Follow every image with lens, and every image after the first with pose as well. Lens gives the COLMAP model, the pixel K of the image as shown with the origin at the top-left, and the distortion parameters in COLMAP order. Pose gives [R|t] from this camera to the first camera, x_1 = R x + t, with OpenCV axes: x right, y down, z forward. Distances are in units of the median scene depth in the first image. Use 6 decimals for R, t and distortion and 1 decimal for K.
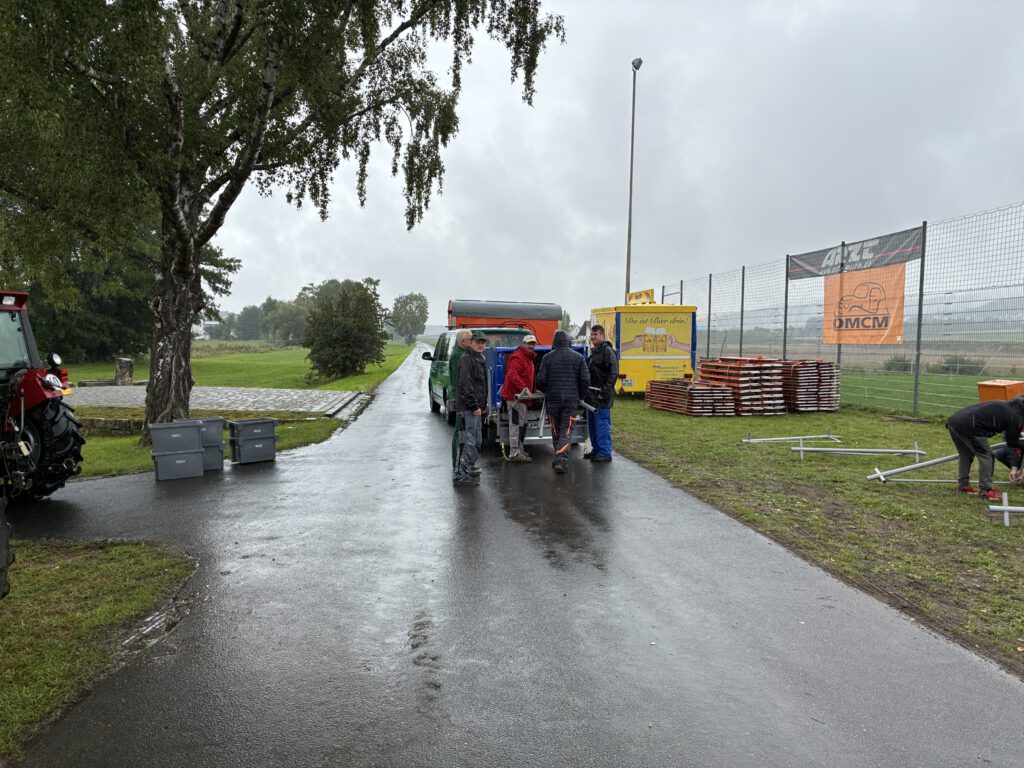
lens RADIAL K [[771.0, 0, 516.5], [0, 771.0, 380.5], [0, 0, 1]] dist [0.053566, -0.066196]
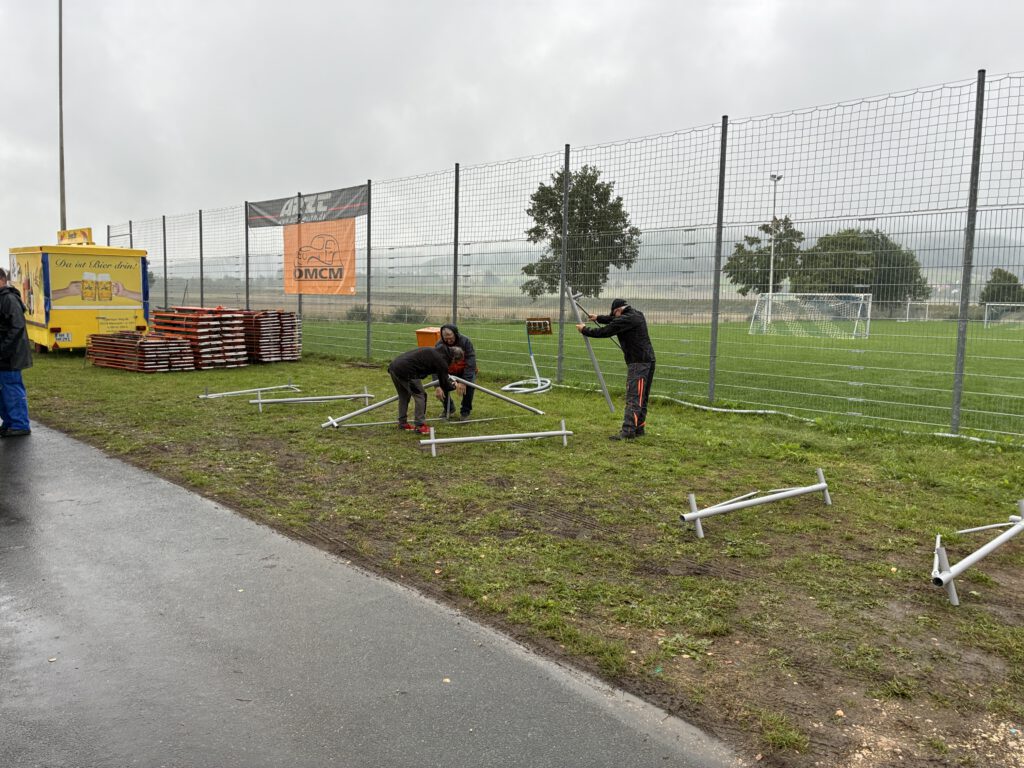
lens RADIAL K [[771.0, 0, 520.7], [0, 771.0, 374.8], [0, 0, 1]] dist [0.053566, -0.066196]
pose [[0.791903, -0.055802, 0.608092, 0.023739], [0.021104, 0.997722, 0.064073, -0.000610], [-0.610282, -0.037907, 0.791277, 0.017785]]
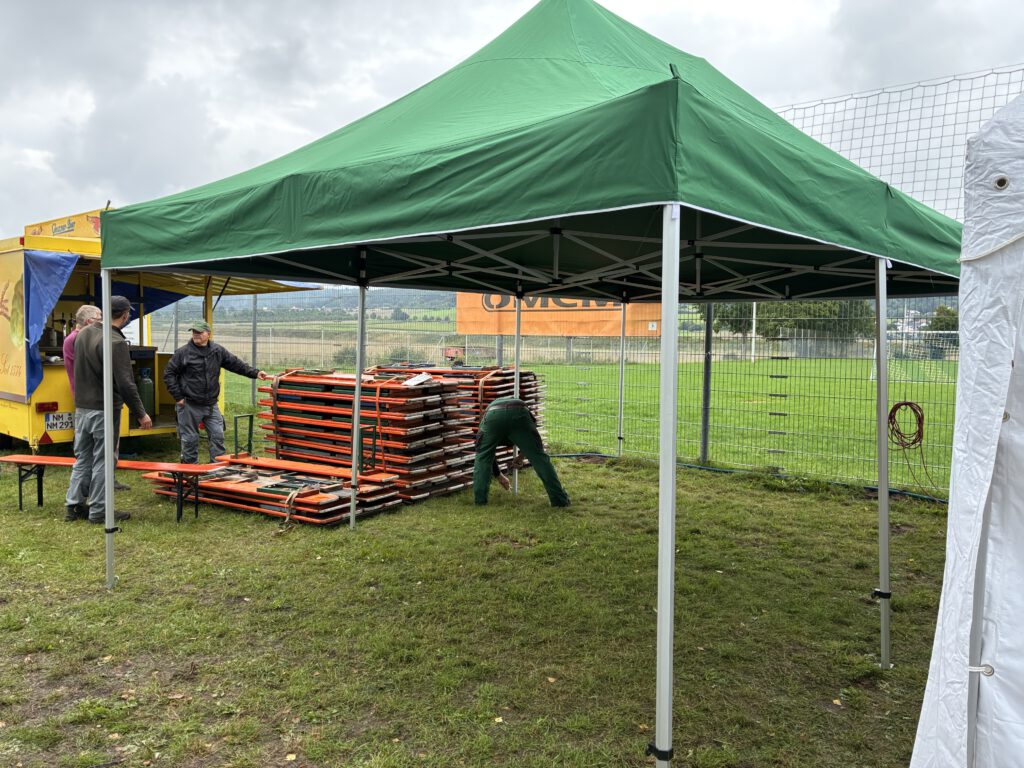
lens RADIAL K [[771.0, 0, 507.7], [0, 771.0, 383.5], [0, 0, 1]] dist [0.053566, -0.066196]
pose [[0.724182, -0.039480, 0.688478, 0.034209], [0.024943, 0.999206, 0.031063, -0.032460], [-0.689157, -0.005322, 0.724592, 0.653342]]
